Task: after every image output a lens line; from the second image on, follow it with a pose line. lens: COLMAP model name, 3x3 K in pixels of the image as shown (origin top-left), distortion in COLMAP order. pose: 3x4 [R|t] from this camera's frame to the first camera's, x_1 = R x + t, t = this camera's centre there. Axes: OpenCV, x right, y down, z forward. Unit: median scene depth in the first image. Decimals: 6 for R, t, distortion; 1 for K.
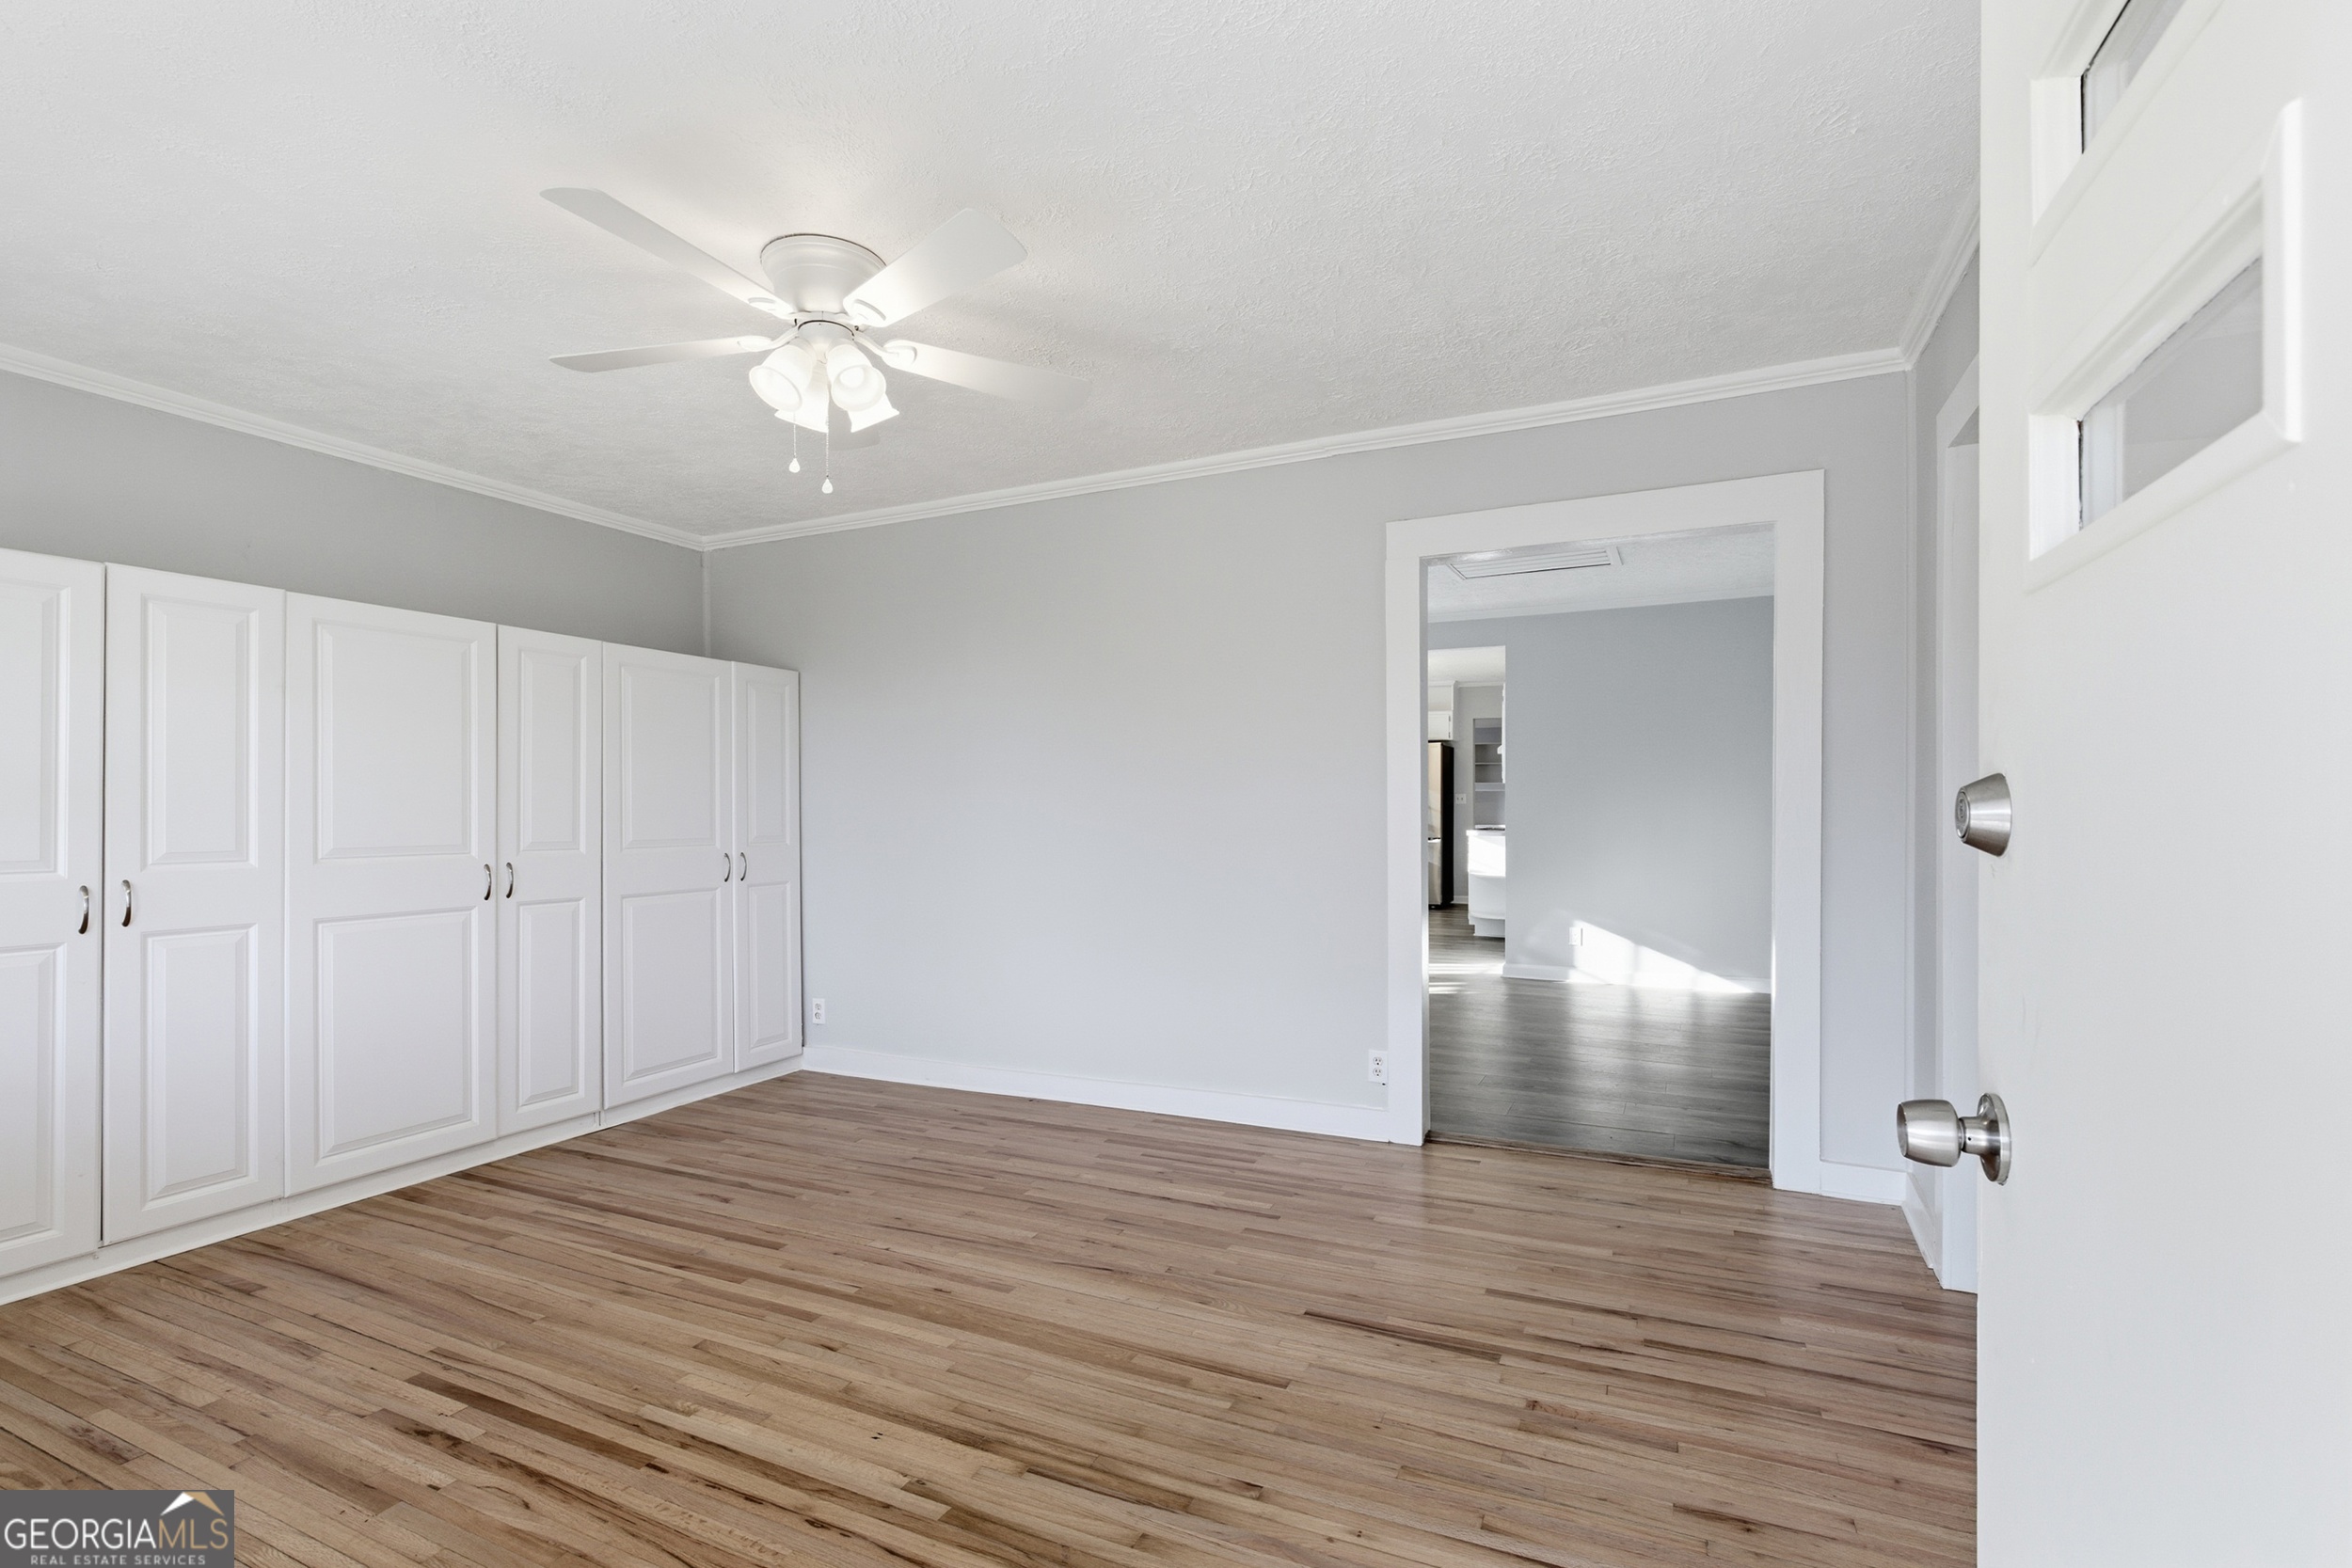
lens RADIAL K [[1065.3, 0, 1181.1], [0, 1065.3, 799.8], [0, 0, 1]] dist [-0.005163, 0.001431]
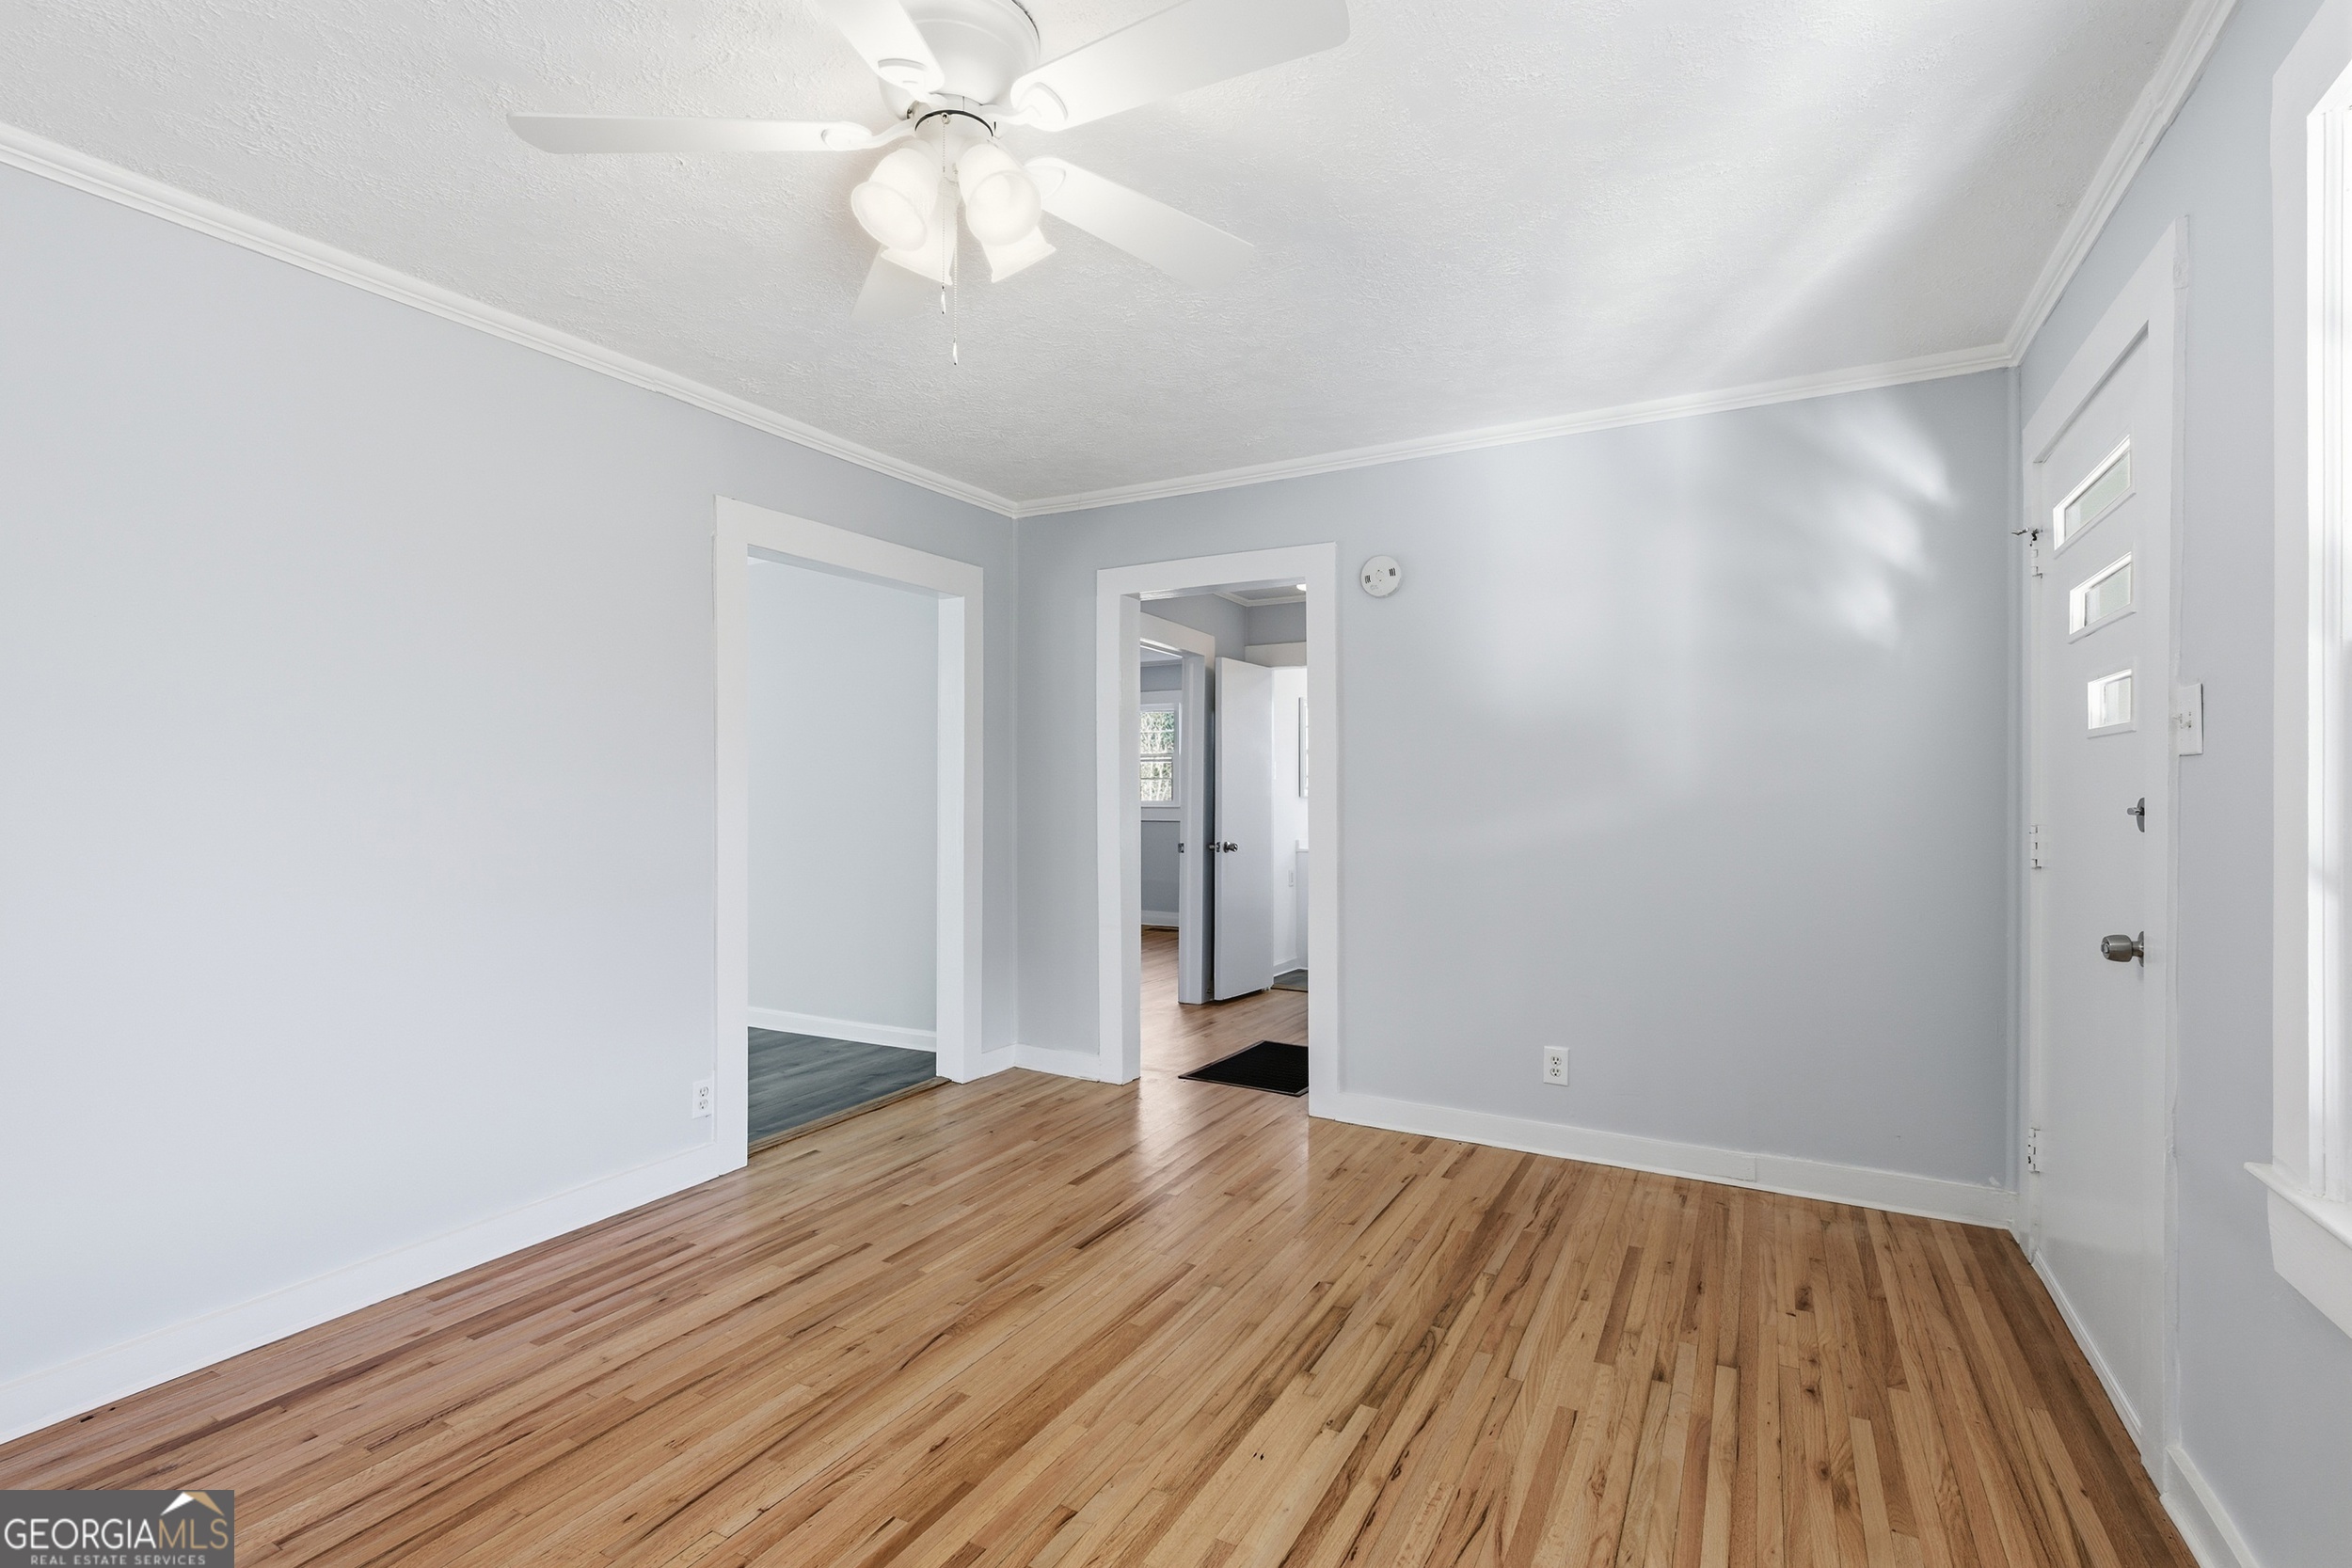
lens RADIAL K [[1065.3, 0, 1177.0], [0, 1065.3, 785.1], [0, 0, 1]] dist [-0.005163, 0.001431]
pose [[0.074903, 0.010106, 0.997140, -0.858420], [-0.002524, 0.999947, -0.009944, -0.006196], [-0.997188, -0.001772, 0.074924, 0.676113]]
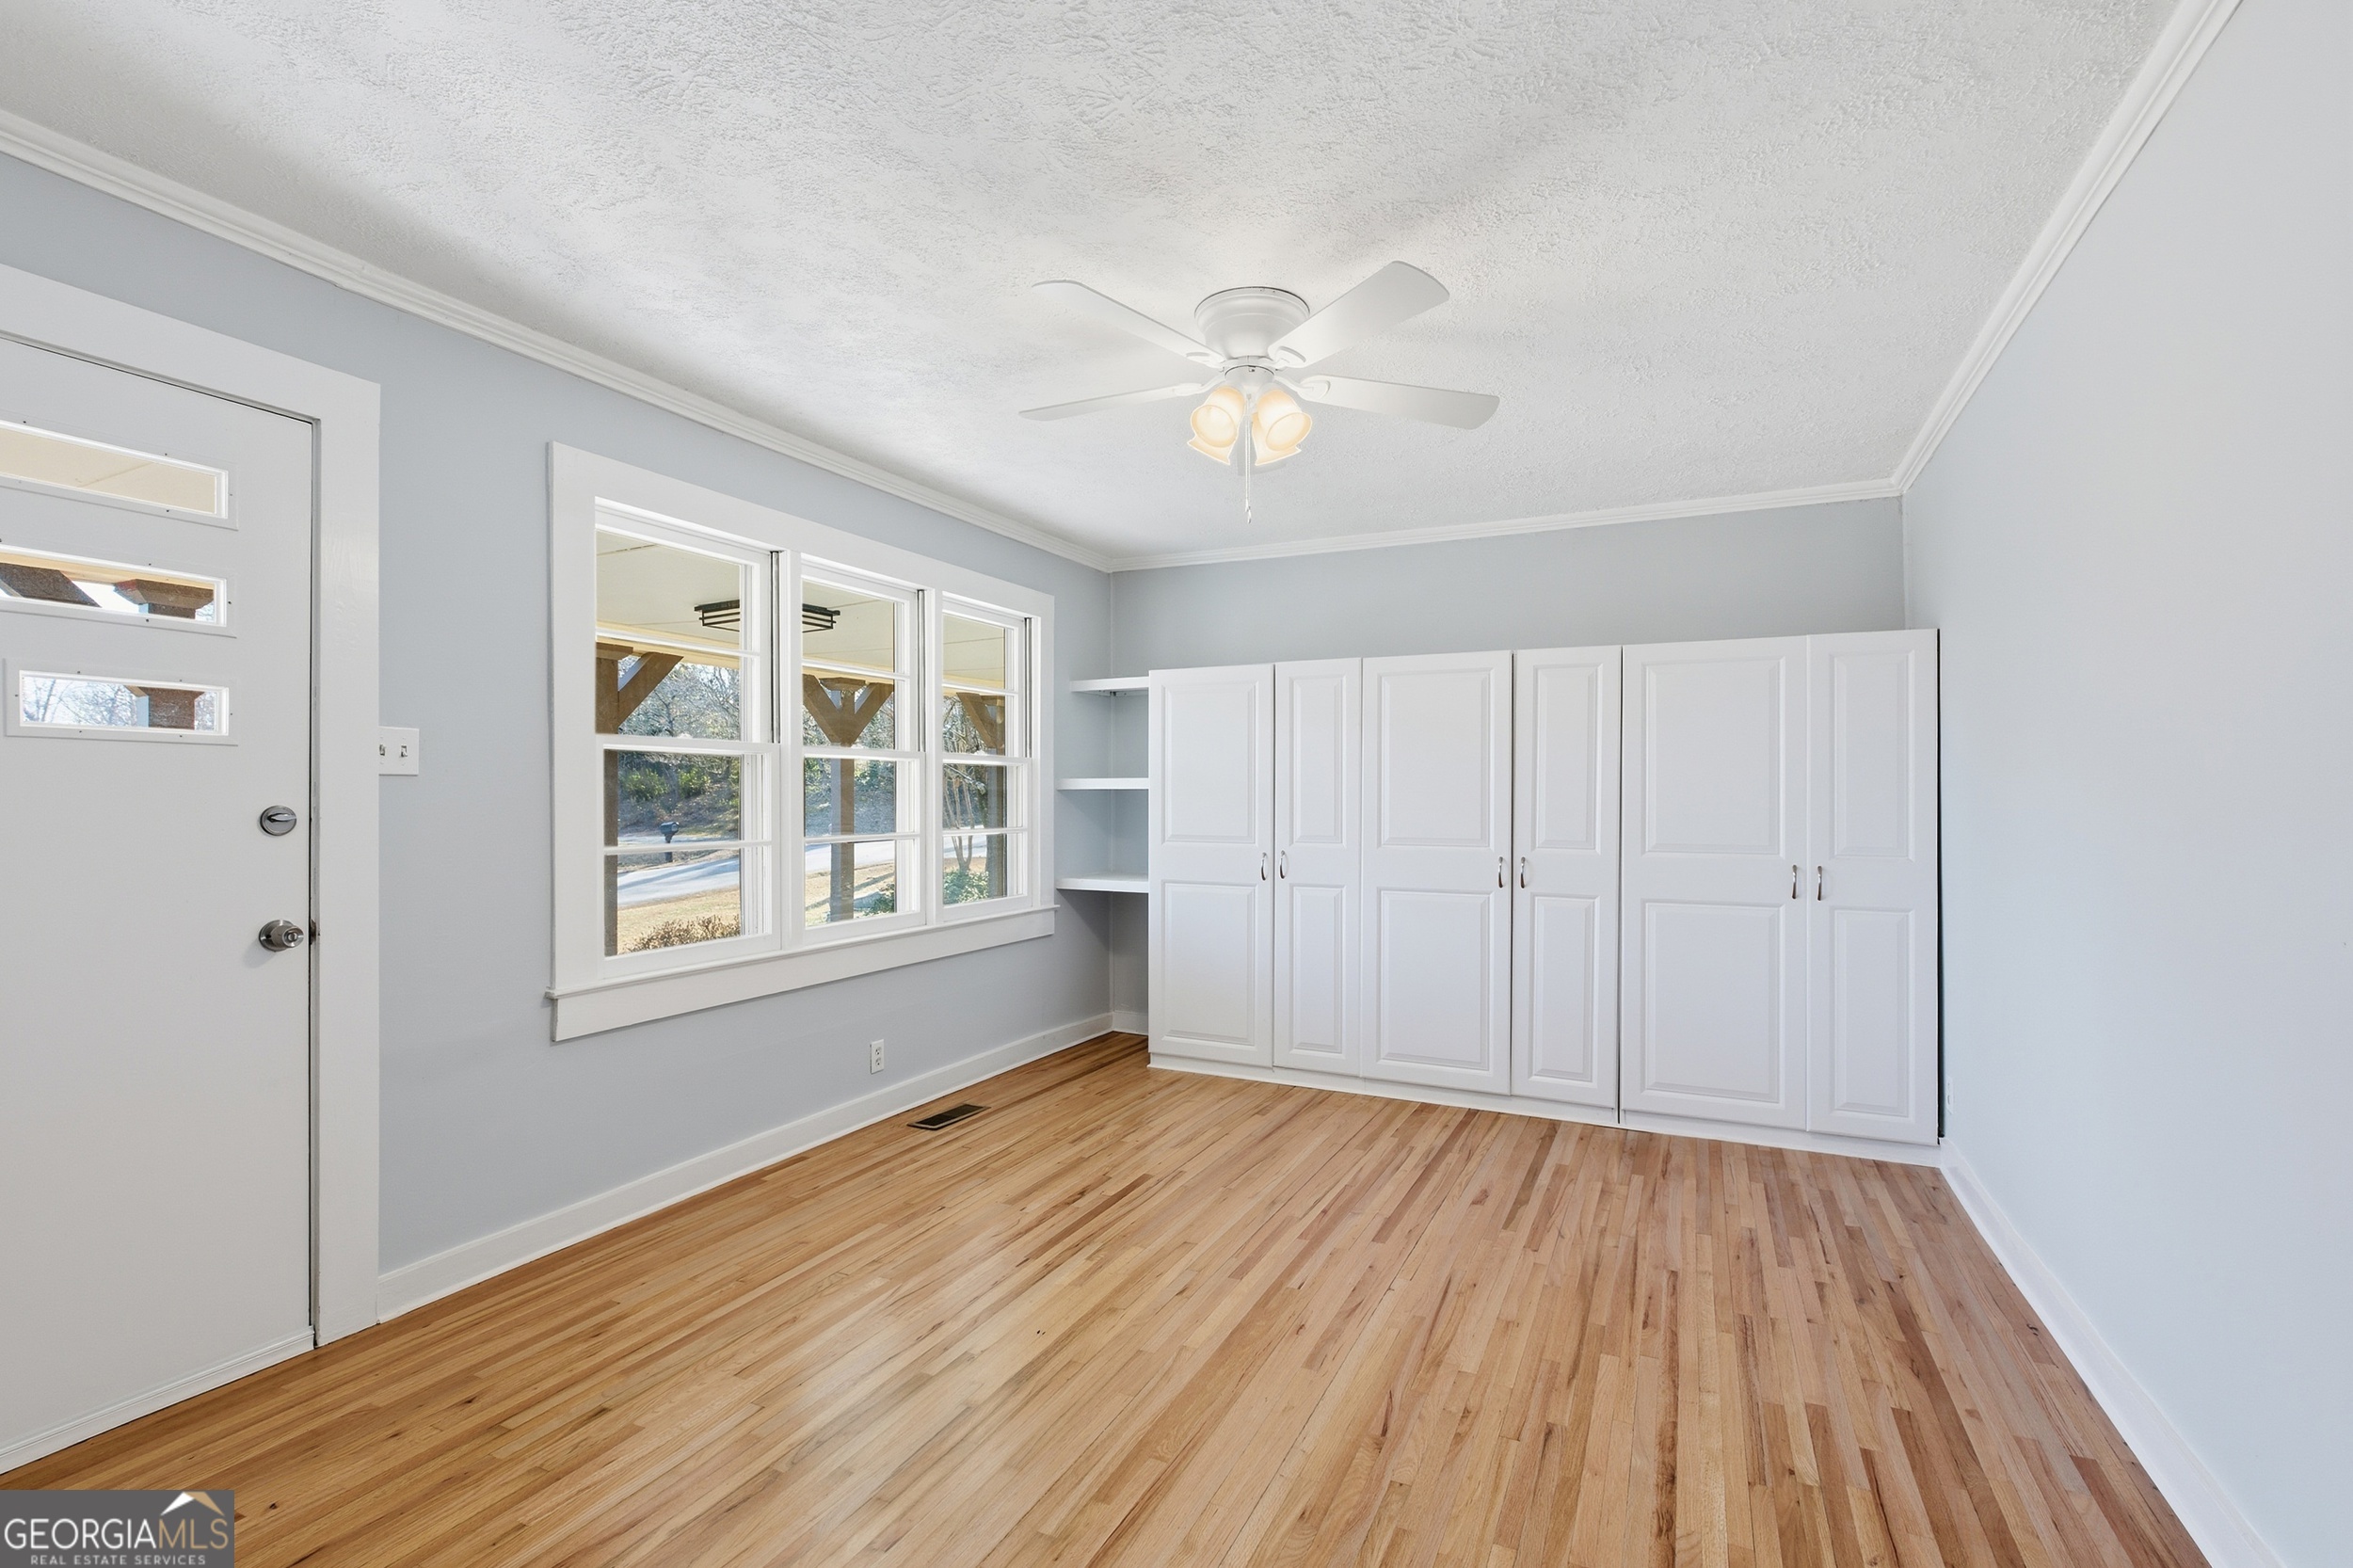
lens RADIAL K [[1065.8, 0, 1191.2], [0, 1065.8, 795.6], [0, 0, 1]] dist [-0.005163, 0.001431]
pose [[-0.000944, -0.001225, -0.999999, 0.630939], [0.004230, 0.999990, -0.001229, -0.010073], [0.999991, -0.004231, -0.000938, 0.792811]]
